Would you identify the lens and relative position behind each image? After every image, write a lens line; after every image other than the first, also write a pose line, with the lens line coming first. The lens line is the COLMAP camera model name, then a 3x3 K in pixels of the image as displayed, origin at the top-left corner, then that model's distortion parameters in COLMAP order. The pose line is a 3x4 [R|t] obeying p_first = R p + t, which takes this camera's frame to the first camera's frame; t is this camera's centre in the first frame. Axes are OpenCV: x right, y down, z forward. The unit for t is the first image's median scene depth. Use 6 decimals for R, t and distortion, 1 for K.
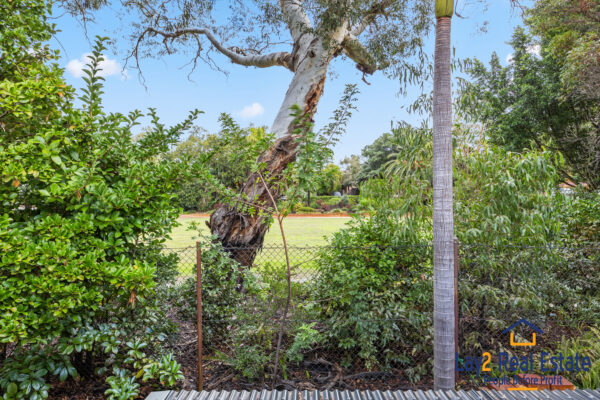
lens RADIAL K [[386.4, 0, 300.0], [0, 386.4, 200.0], [0, 0, 1]] dist [-0.003048, -0.001677]
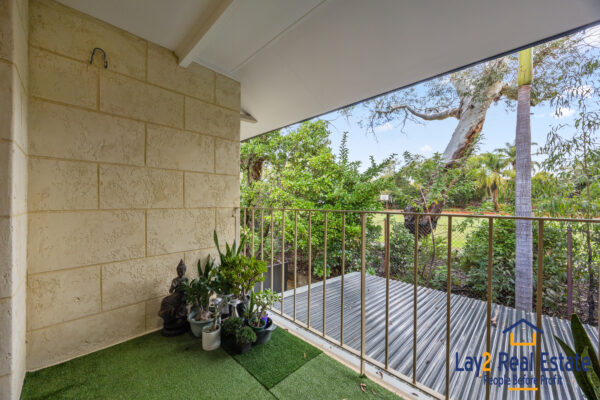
lens RADIAL K [[230.5, 0, 300.0], [0, 230.5, 200.0], [0, 0, 1]] dist [0.000041, 0.000009]
pose [[0.738096, -0.000381, -0.674696, 0.180938], [-0.005778, 0.999960, -0.006886, 0.012888], [0.674671, 0.008981, 0.738064, -0.189110]]
